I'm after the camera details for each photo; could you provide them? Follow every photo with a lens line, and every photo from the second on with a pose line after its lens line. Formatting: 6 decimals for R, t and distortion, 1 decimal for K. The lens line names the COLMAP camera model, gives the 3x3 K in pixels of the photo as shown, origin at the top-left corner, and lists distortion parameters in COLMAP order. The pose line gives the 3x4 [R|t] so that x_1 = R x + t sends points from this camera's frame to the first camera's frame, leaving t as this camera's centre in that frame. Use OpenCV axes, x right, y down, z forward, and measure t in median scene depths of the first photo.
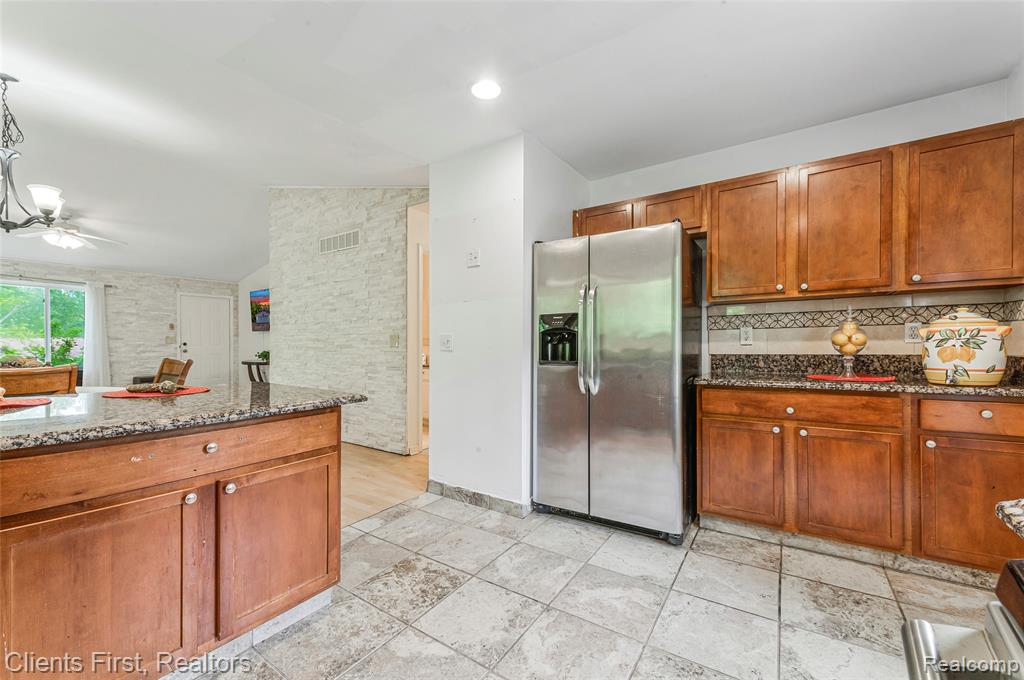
lens RADIAL K [[409.9, 0, 512.0], [0, 409.9, 343.5], [0, 0, 1]] dist [-0.001085, -0.000116]
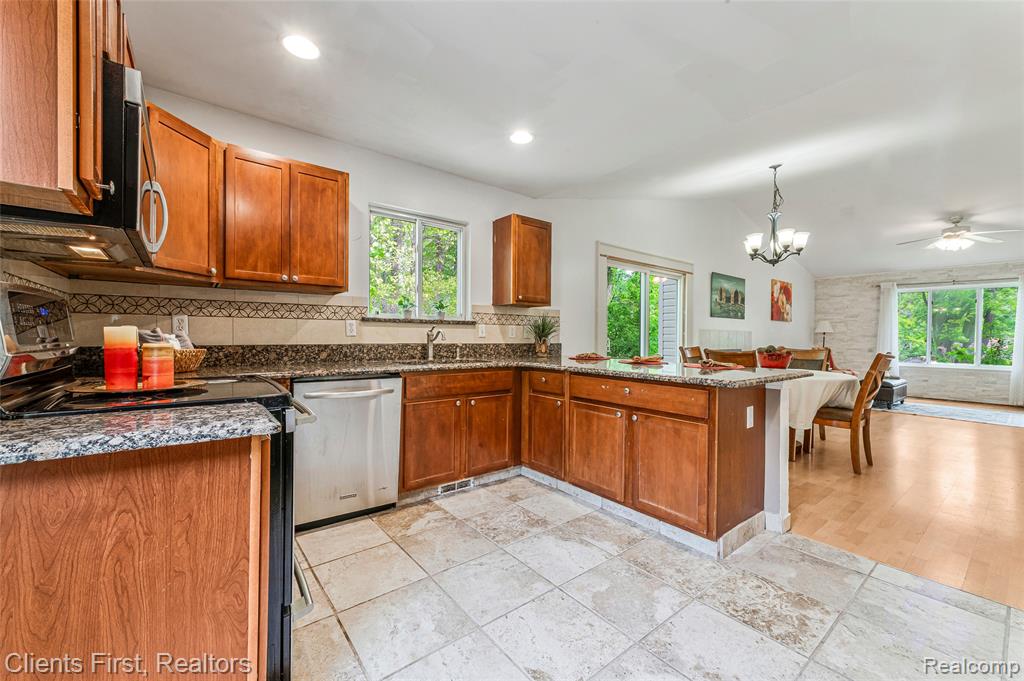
lens RADIAL K [[409.9, 0, 518.7], [0, 409.9, 338.1], [0, 0, 1]] dist [-0.001085, -0.000116]
pose [[-0.296035, 0.006707, -0.955154, 0.663563], [-0.016383, 0.999793, 0.012098, 0.004163], [0.955037, 0.019230, -0.295863, 0.639604]]
